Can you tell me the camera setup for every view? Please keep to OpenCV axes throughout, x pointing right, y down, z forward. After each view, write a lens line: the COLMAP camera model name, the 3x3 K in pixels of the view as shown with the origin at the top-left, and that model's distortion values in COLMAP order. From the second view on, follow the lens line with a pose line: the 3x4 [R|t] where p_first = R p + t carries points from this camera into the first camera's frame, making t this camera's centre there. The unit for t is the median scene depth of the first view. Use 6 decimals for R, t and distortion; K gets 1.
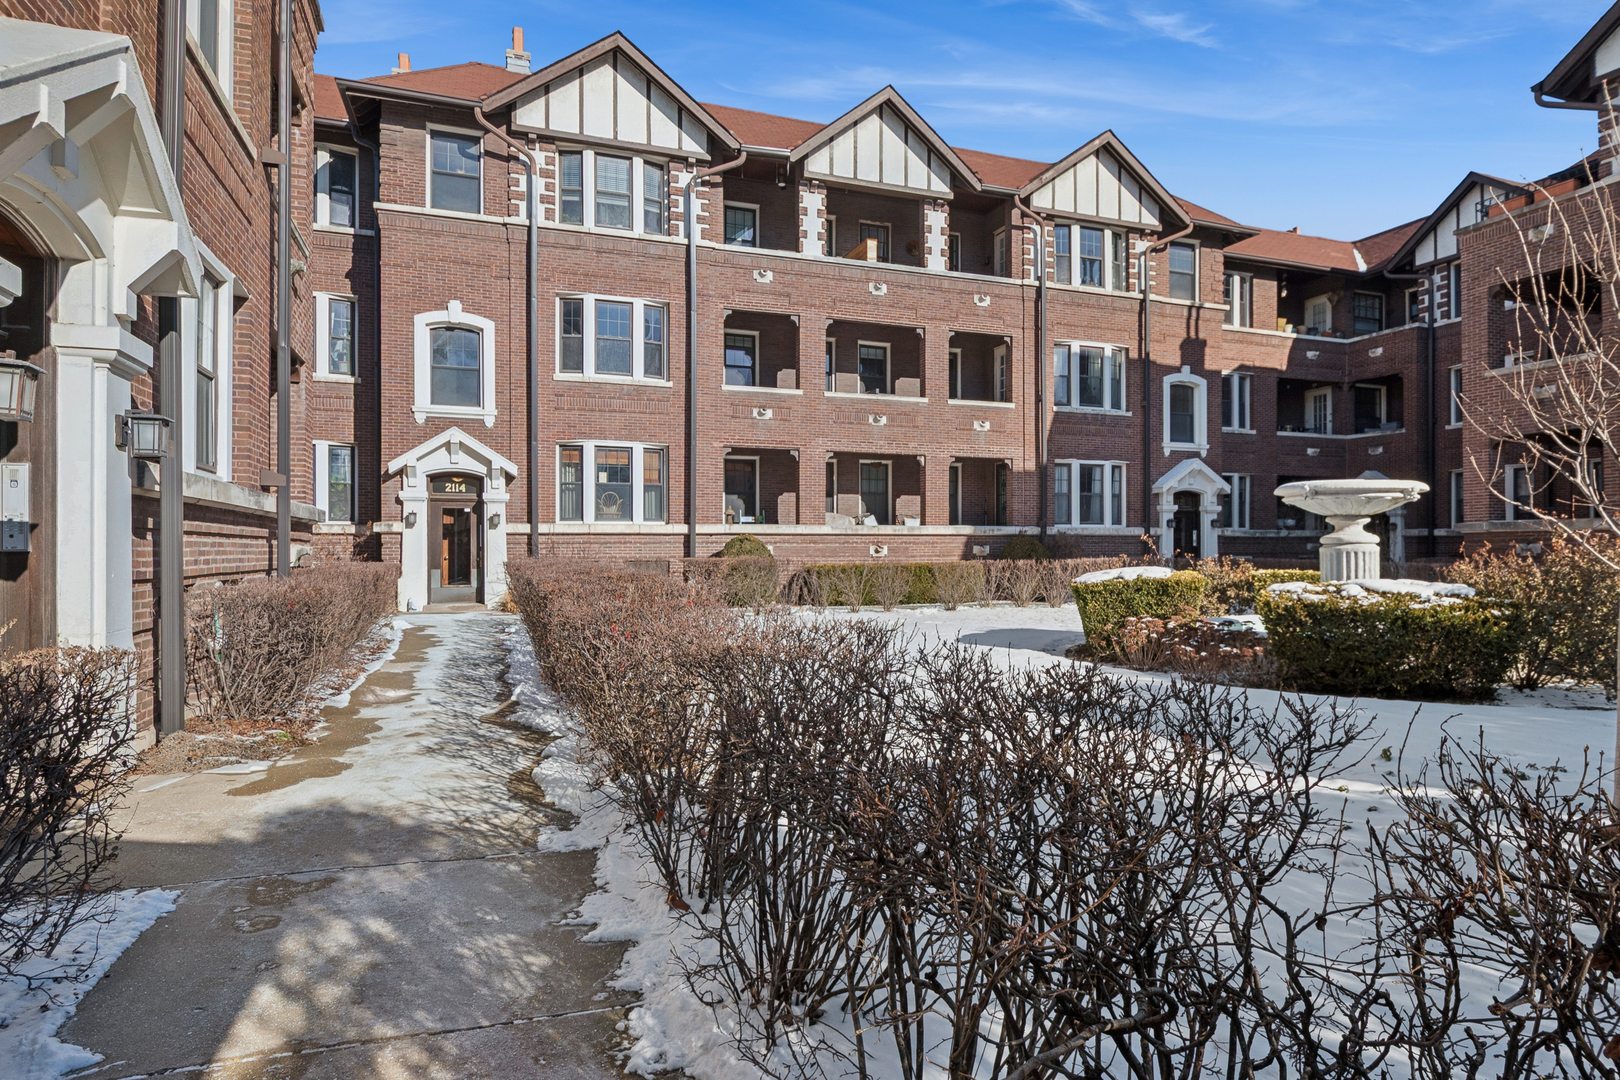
lens RADIAL K [[870.7, 0, 815.4], [0, 870.7, 541.4], [0, 0, 1]] dist [-0.002113, -0.000758]
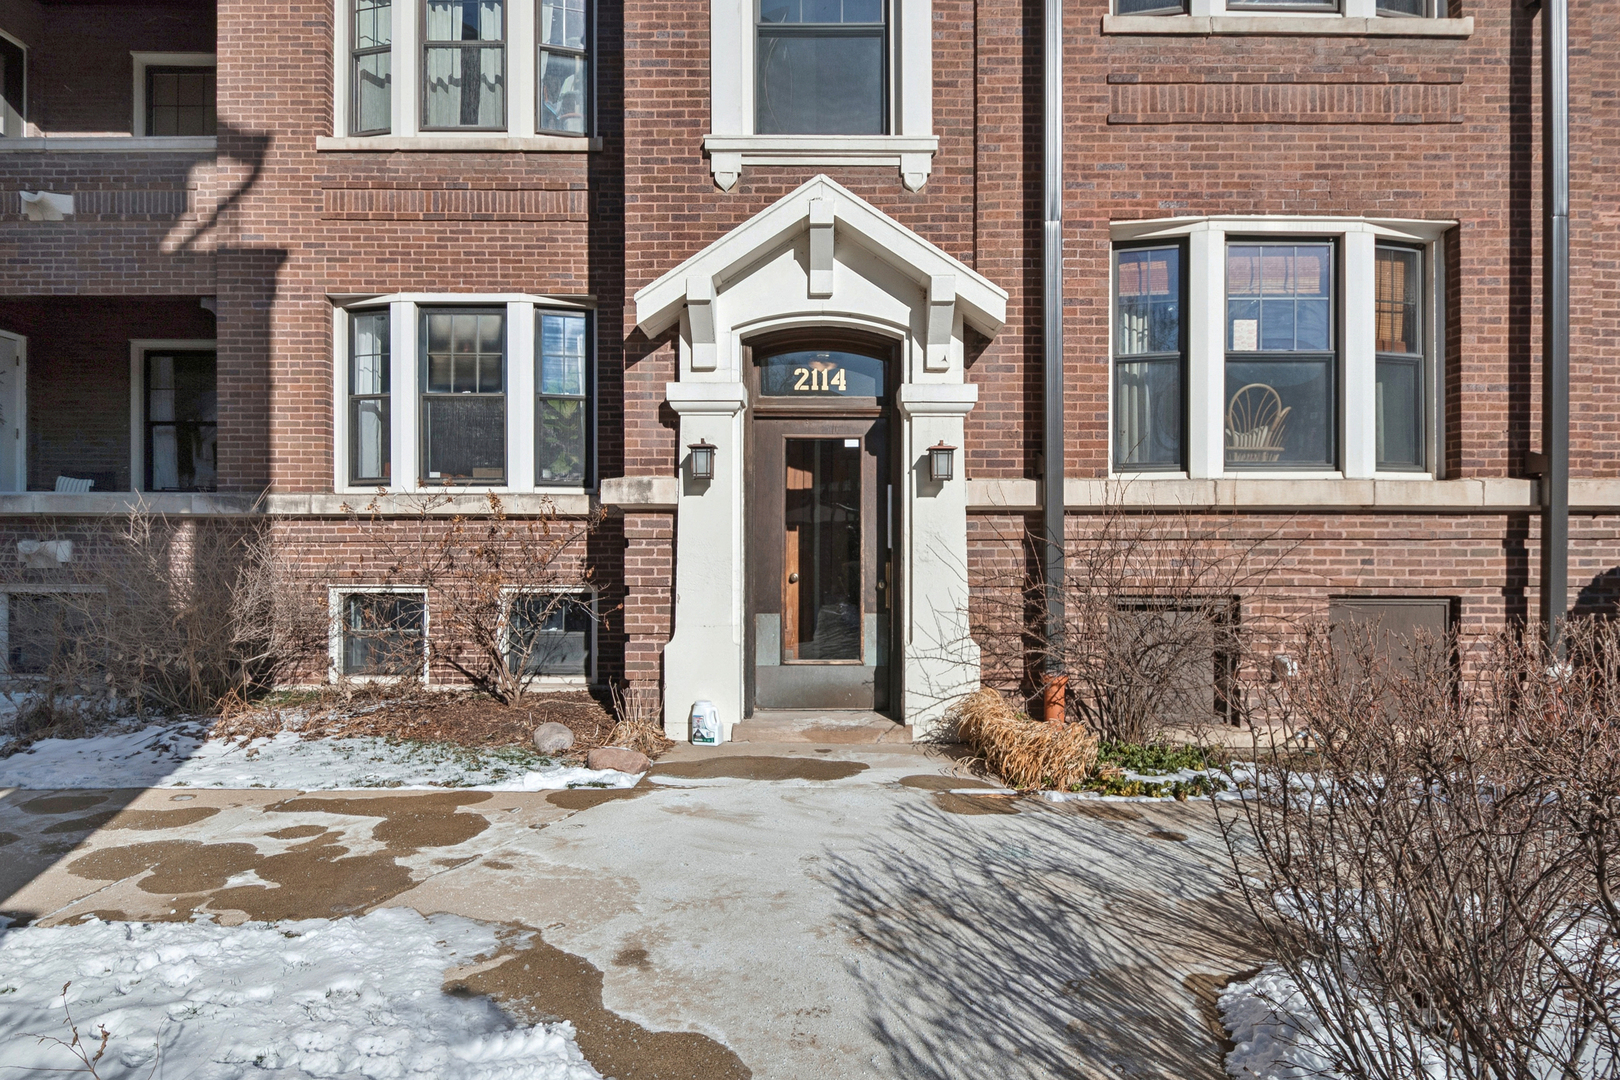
lens RADIAL K [[870.7, 0, 812.1], [0, 870.7, 544.5], [0, 0, 1]] dist [-0.002113, -0.000758]
pose [[0.931621, 0.002342, -0.363425, -0.291364], [-0.002355, 0.999997, 0.000407, 0.004287], [0.363425, 0.000477, 0.931623, 0.677777]]
